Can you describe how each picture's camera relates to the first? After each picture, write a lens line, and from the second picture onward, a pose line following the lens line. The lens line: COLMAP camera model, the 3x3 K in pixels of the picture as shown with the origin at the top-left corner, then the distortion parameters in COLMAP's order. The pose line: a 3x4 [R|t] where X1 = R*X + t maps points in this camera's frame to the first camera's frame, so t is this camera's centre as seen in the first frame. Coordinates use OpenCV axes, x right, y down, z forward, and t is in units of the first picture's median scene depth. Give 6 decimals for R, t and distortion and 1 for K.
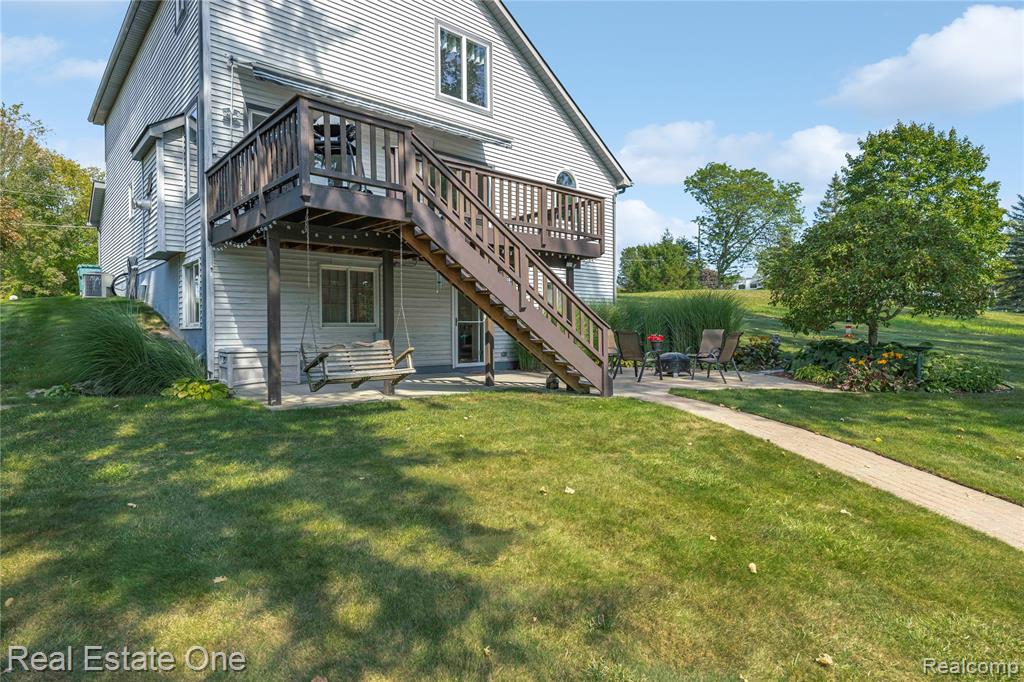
lens RADIAL K [[565.1, 0, 510.0], [0, 565.1, 336.6], [0, 0, 1]] dist [0.002620, -0.005672]
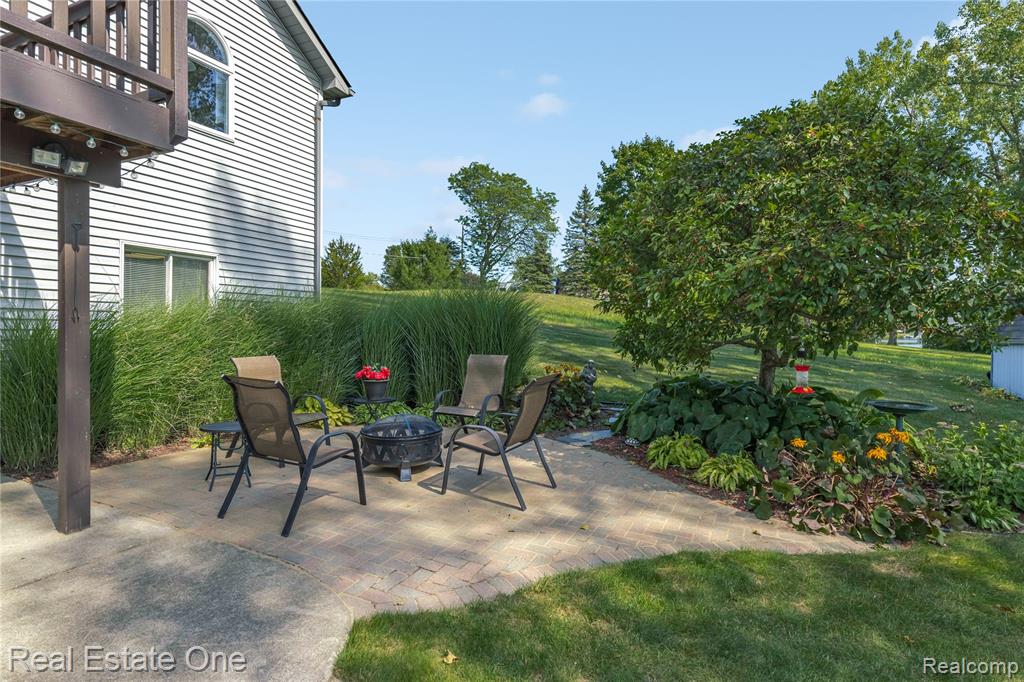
lens RADIAL K [[547.4, 0, 508.3], [0, 547.4, 339.8], [0, 0, 1]] dist [0.001648, 0.000933]
pose [[0.918367, 0.002864, 0.395719, 0.033582], [-0.005755, 0.999965, 0.006119, -0.005477], [-0.395688, -0.007897, 0.918351, 0.099997]]
